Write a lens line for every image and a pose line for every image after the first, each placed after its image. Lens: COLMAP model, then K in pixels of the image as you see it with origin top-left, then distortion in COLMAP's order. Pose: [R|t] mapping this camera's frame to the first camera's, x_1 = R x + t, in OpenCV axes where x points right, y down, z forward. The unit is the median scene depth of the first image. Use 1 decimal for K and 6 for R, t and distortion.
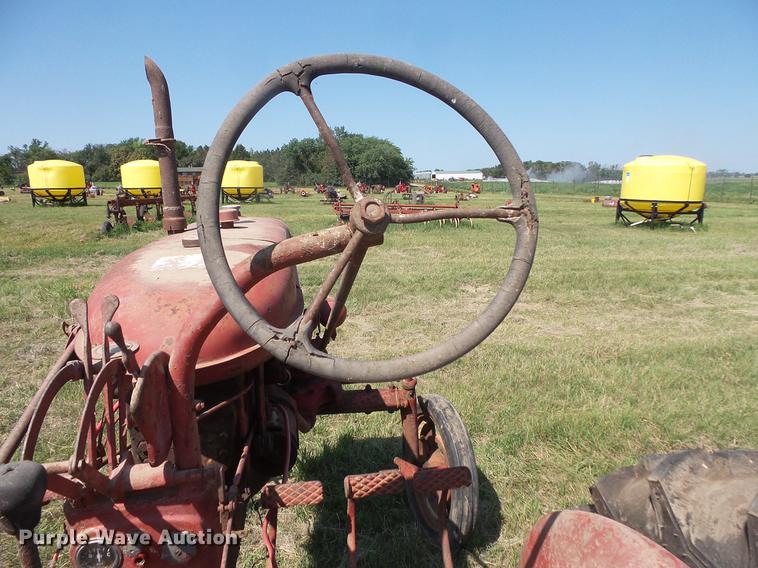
lens RADIAL K [[529.4, 0, 381.5], [0, 529.4, 287.5], [0, 0, 1]] dist [0.005327, -0.007520]
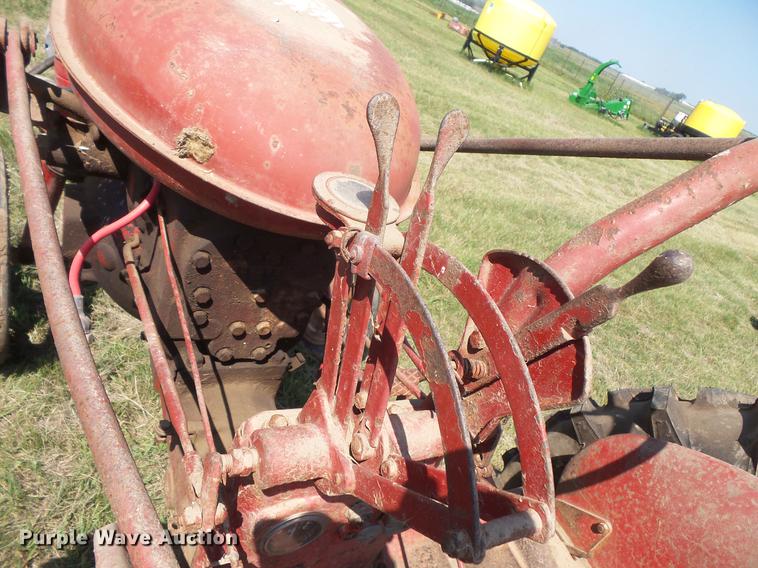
lens RADIAL K [[529.4, 0, 378.9], [0, 529.4, 283.8], [0, 0, 1]] dist [0.005327, -0.007520]
pose [[0.891559, 0.179234, 0.415930, -0.033008], [-0.326537, 0.890763, 0.316092, 0.001159], [-0.313840, -0.417631, 0.852695, 0.025089]]
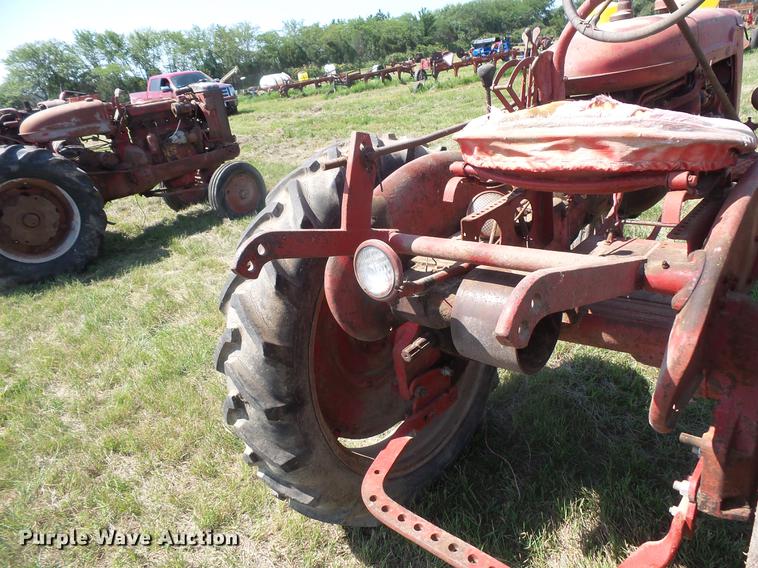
lens RADIAL K [[529.4, 0, 379.9], [0, 529.4, 285.6], [0, 0, 1]] dist [0.005327, -0.007520]
pose [[0.616448, 0.245011, -0.748306, 0.044093], [-0.035681, 0.958071, 0.284299, 0.019539], [0.786587, -0.148555, 0.599343, -0.043550]]
